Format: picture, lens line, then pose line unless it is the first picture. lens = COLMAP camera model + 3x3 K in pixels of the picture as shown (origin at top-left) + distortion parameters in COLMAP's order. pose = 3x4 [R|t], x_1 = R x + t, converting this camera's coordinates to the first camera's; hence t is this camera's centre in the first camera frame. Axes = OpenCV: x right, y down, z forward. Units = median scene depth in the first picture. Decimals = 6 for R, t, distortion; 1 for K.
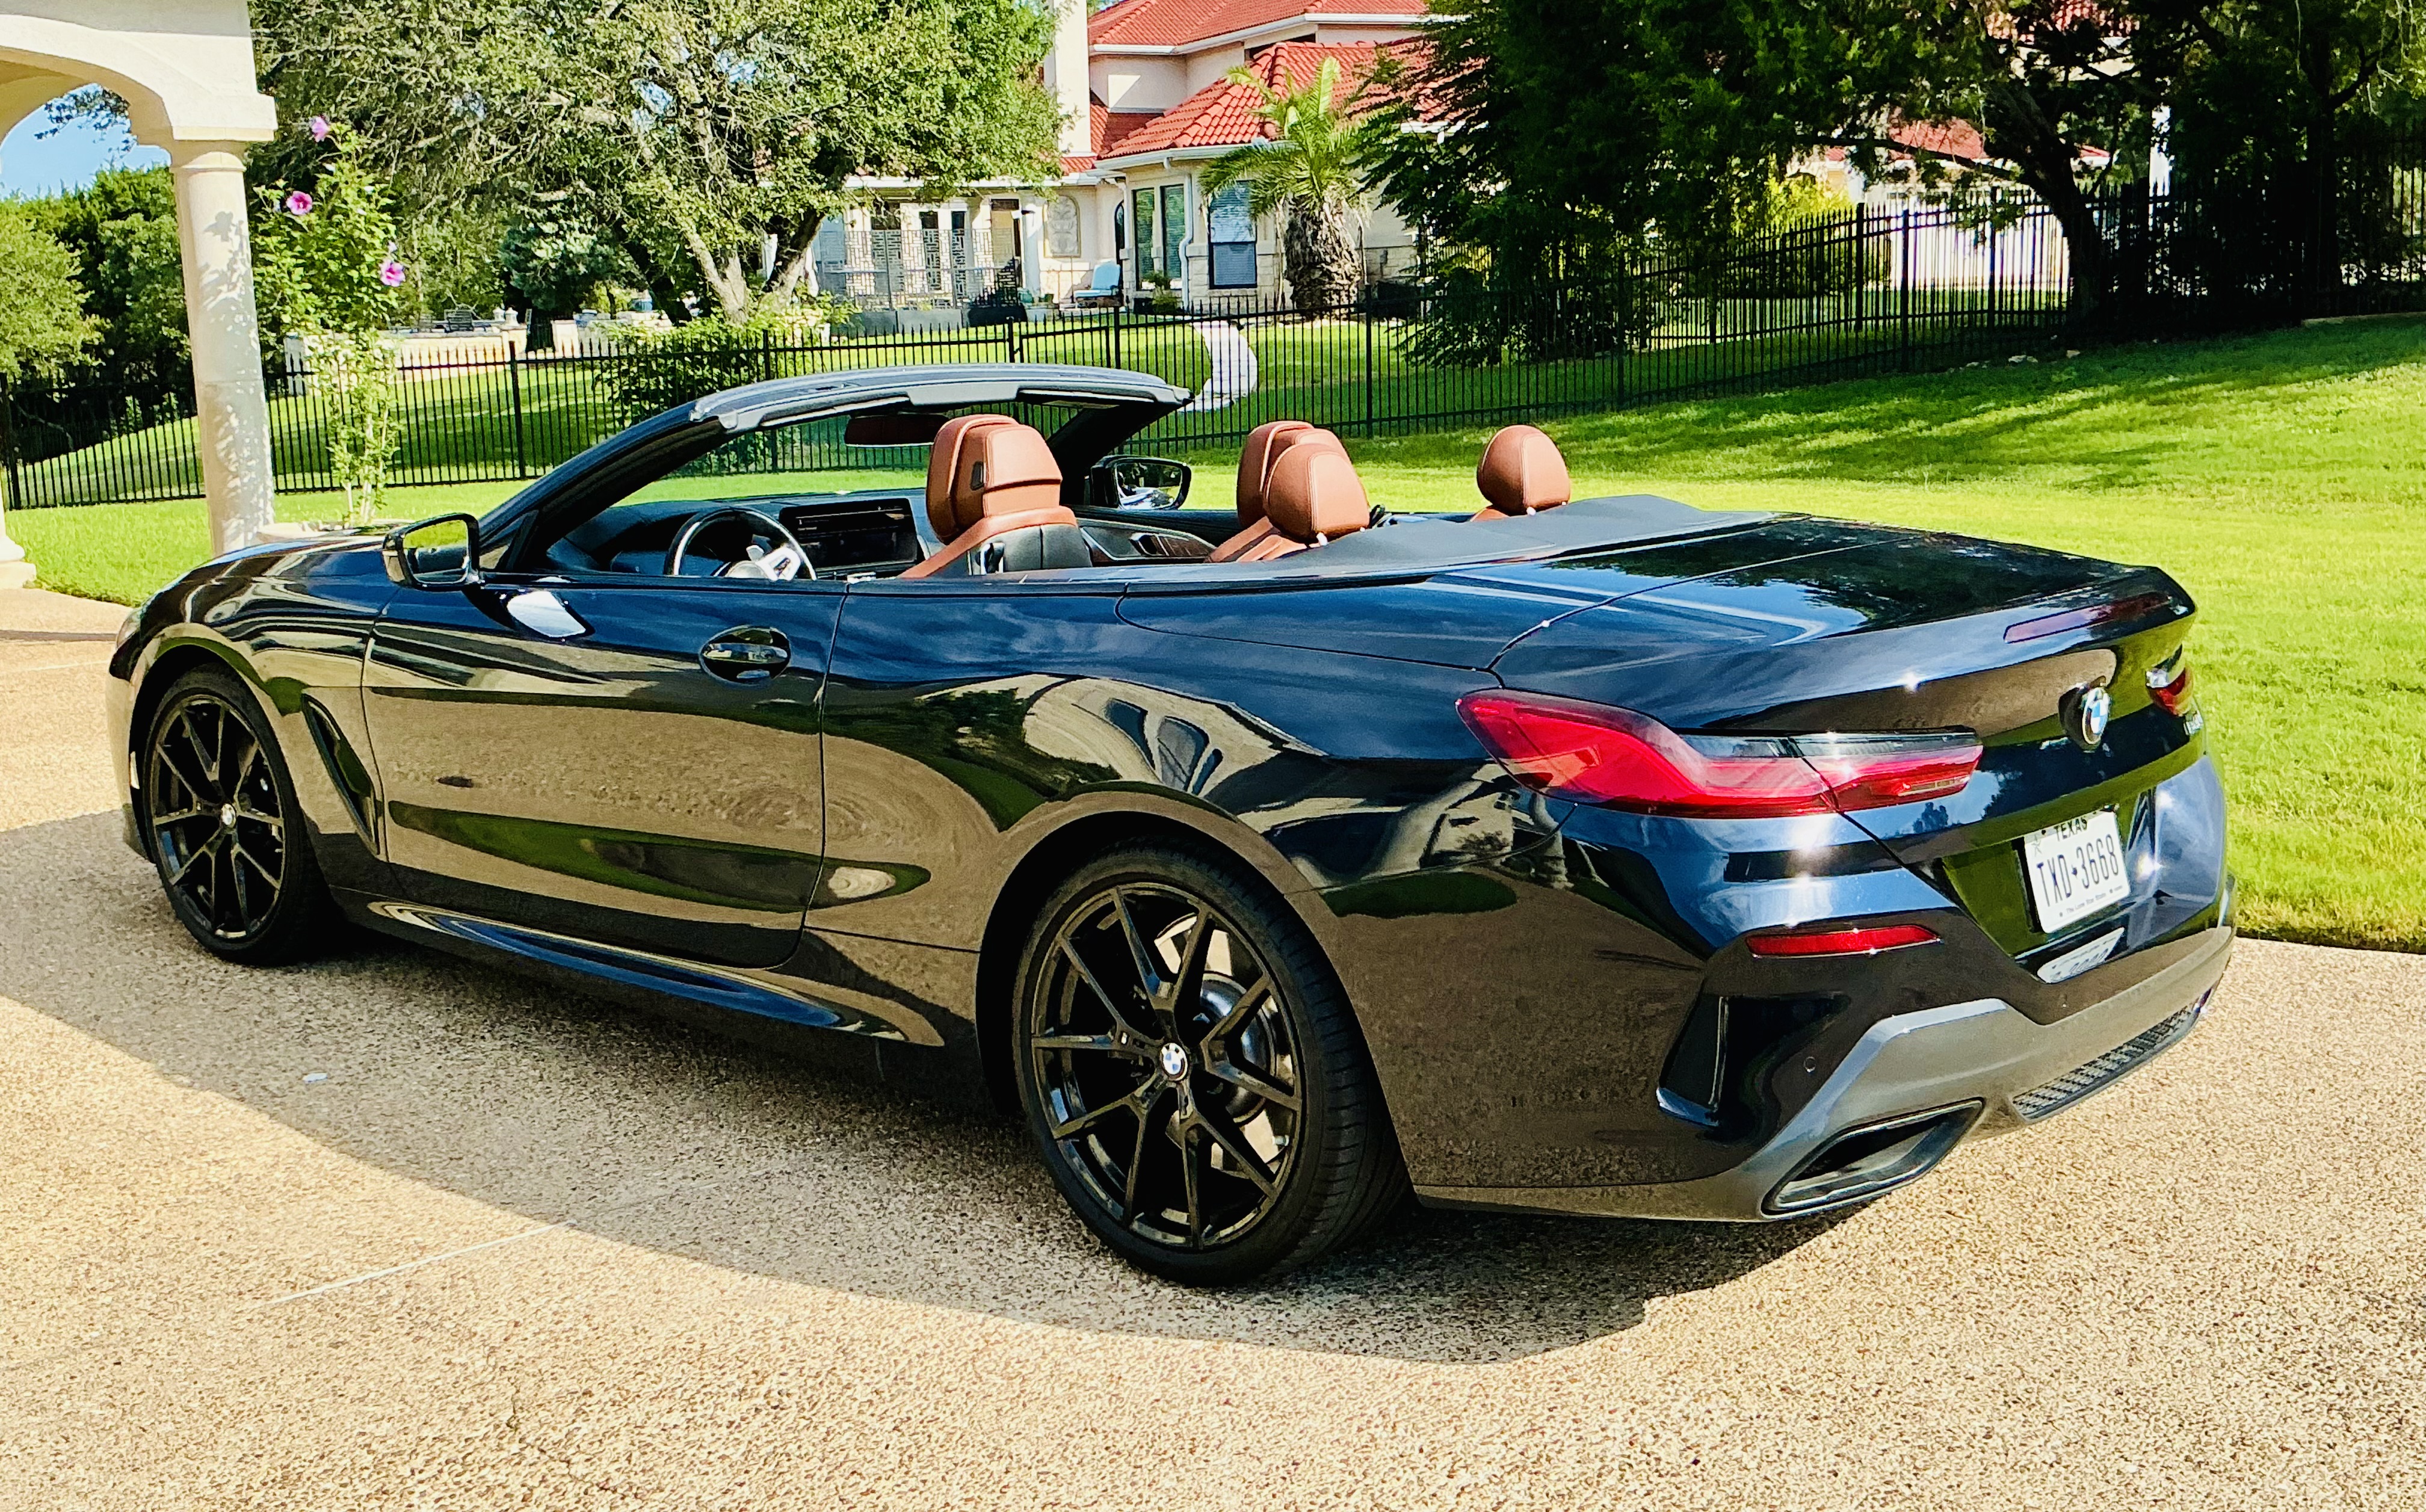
lens RADIAL K [[2483.5, 0, 1228.6], [0, 2483.5, 759.6], [0, 0, 1]] dist [0.065683, 0.000000]
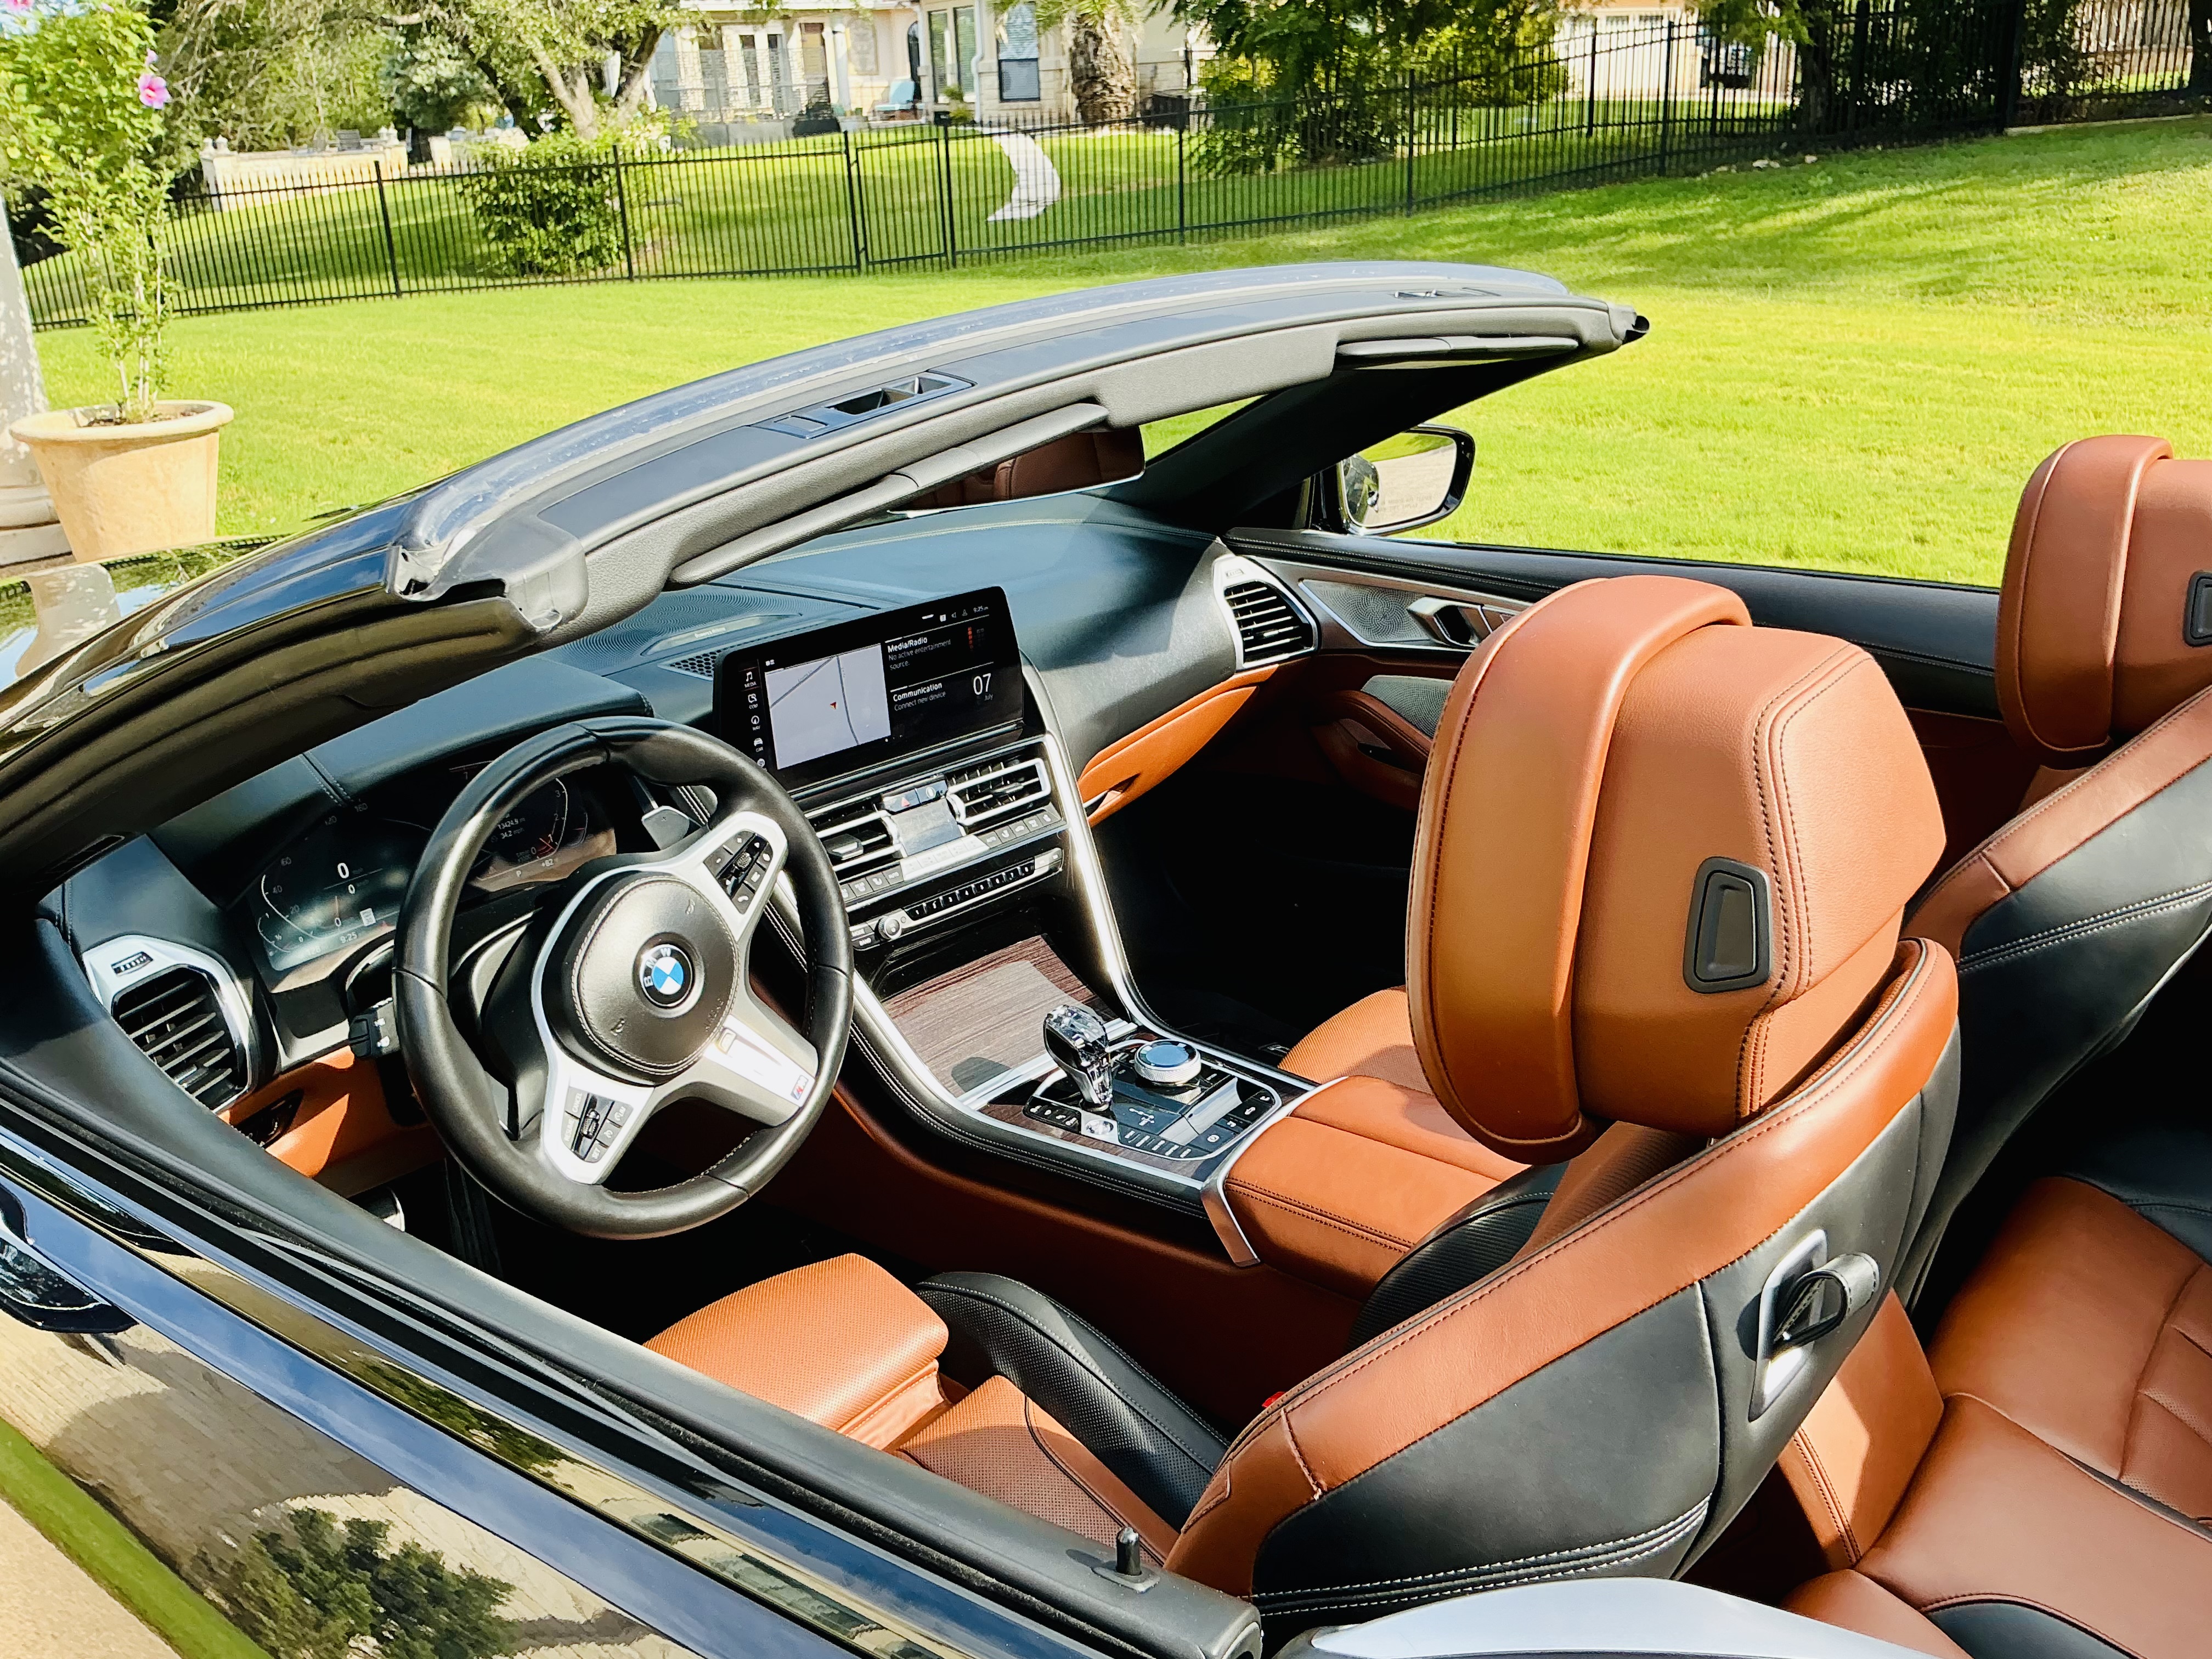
lens RADIAL K [[1855.9, 0, 1098.5], [0, 1855.9, 863.0], [0, 0, 1]] dist [0.052158, -0.107327]
pose [[0.998301, -0.029365, 0.050319, -0.033234], [0.018795, 0.979837, 0.198911, -0.031164], [-0.055145, -0.197628, 0.978725, 0.171148]]
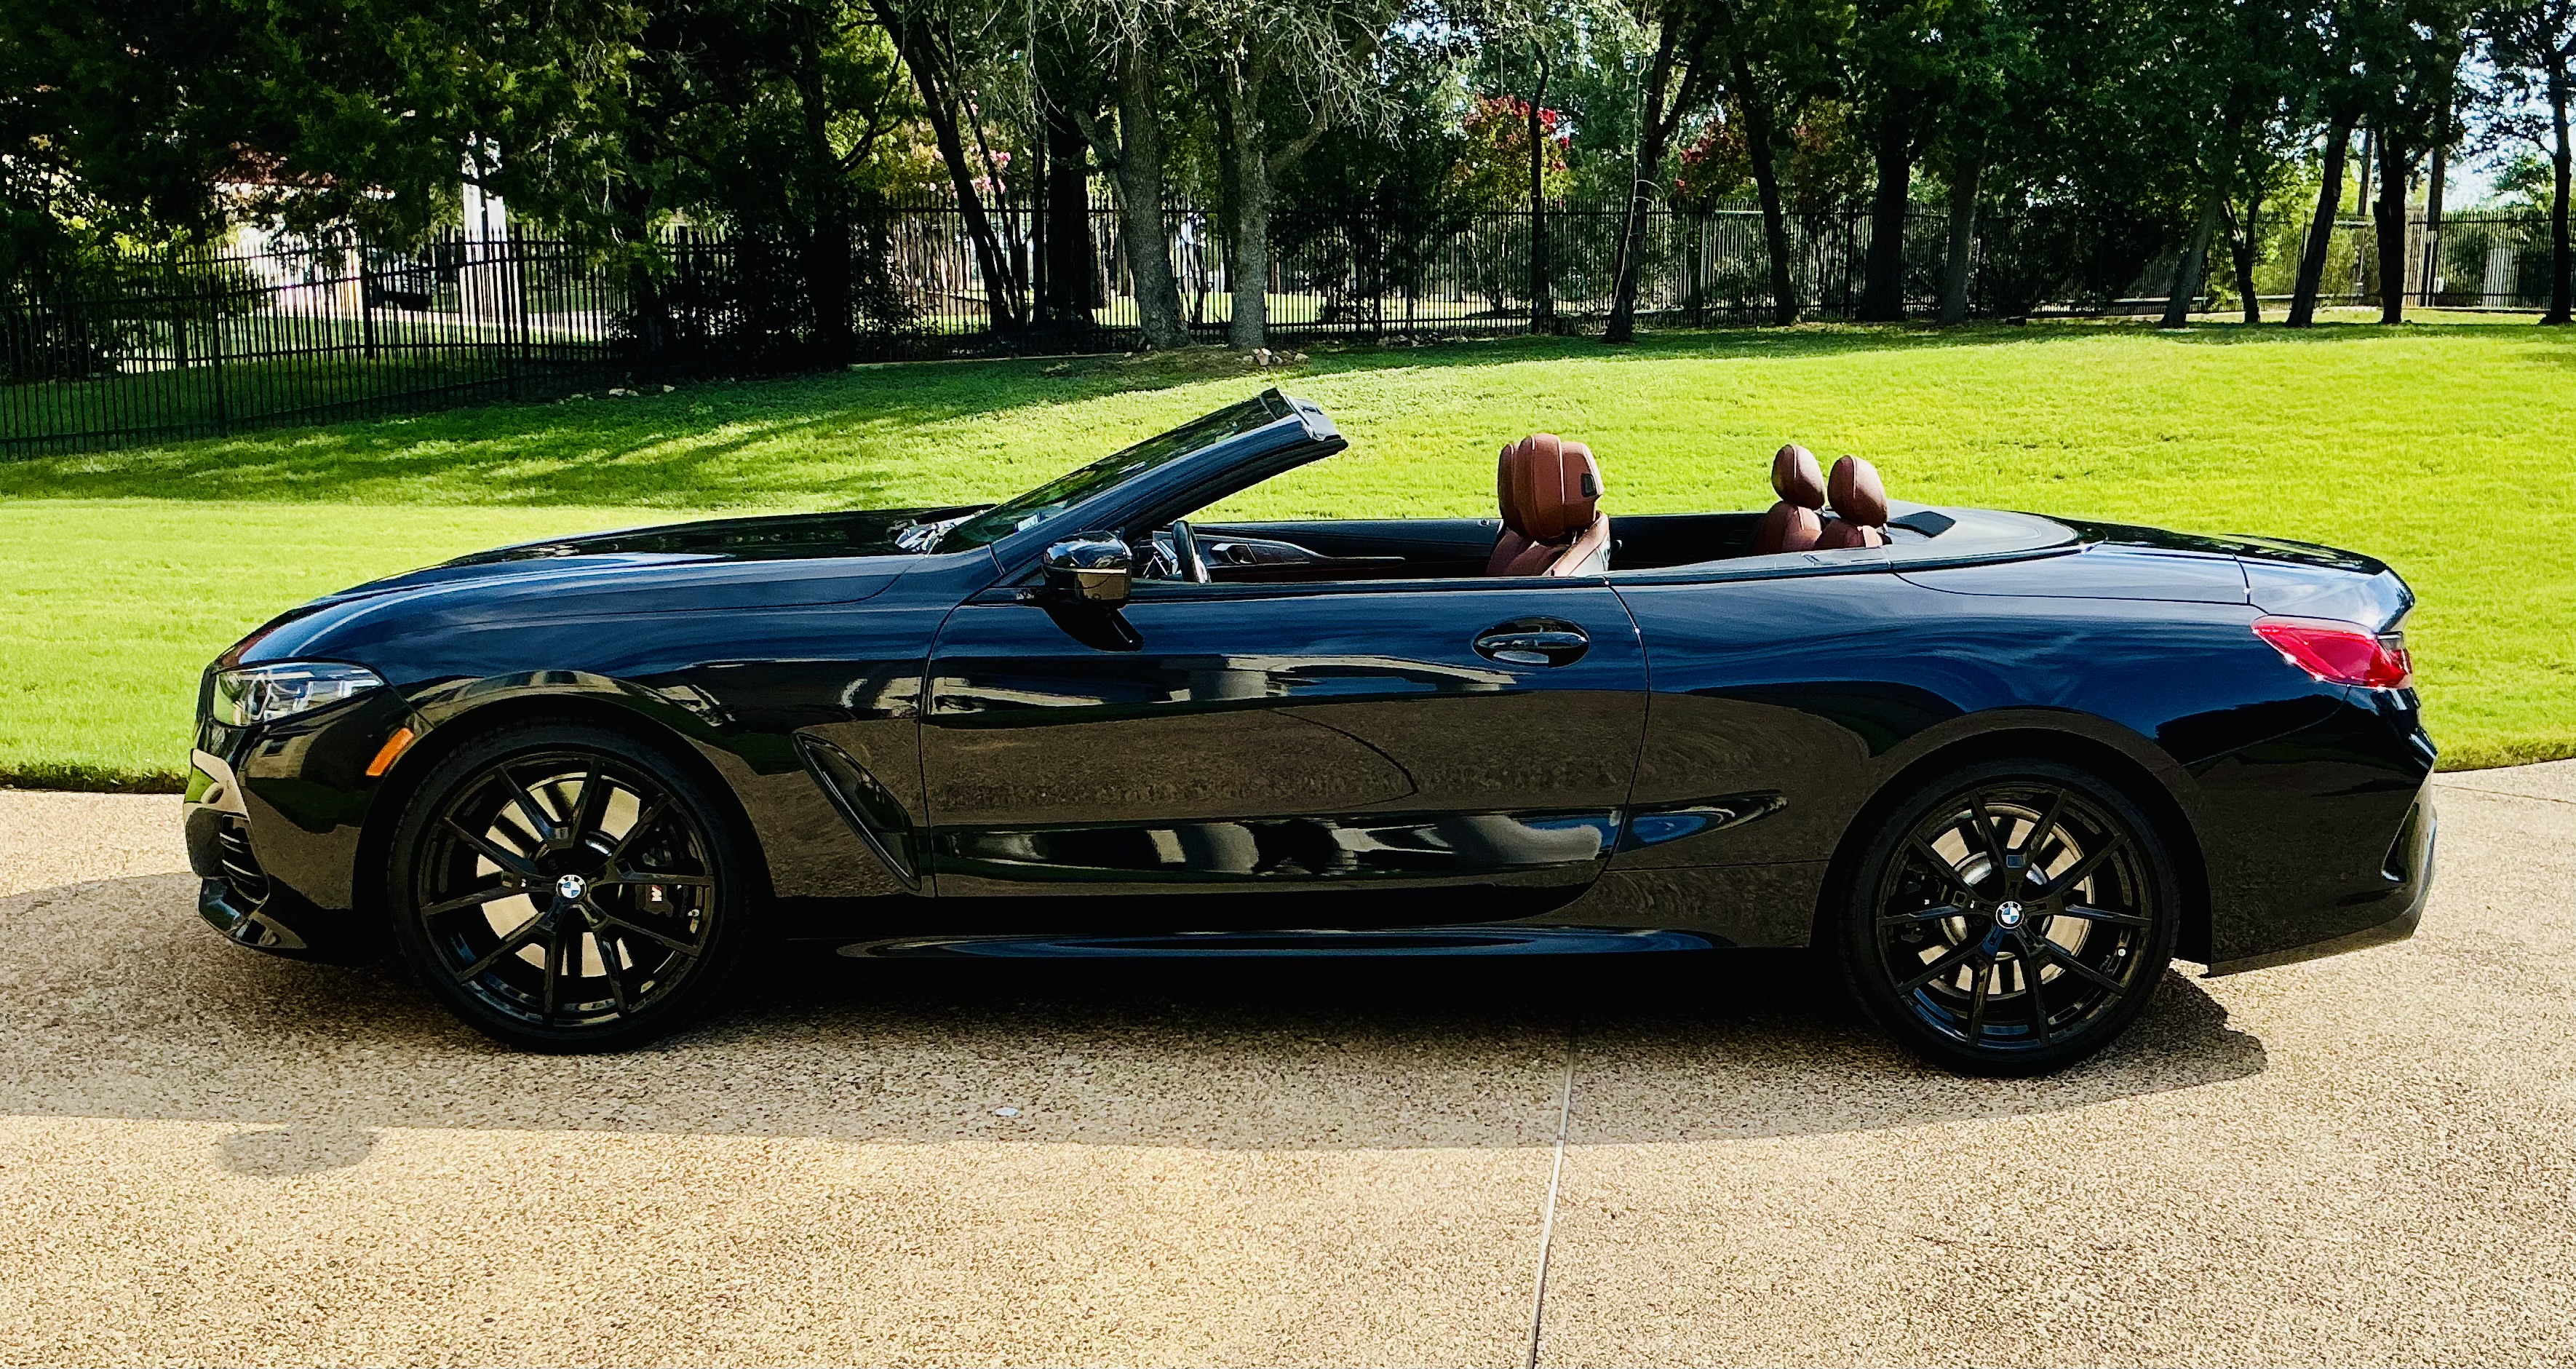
lens RADIAL K [[2455.7, 0, 1404.1], [0, 2455.7, 763.5], [0, 0, 1]] dist [0.021859, 0.000000]
pose [[0.717670, -0.084174, 0.691277, -0.200718], [0.090820, 0.995503, 0.026931, -0.004376], [-0.690435, 0.043454, 0.722088, 0.044568]]
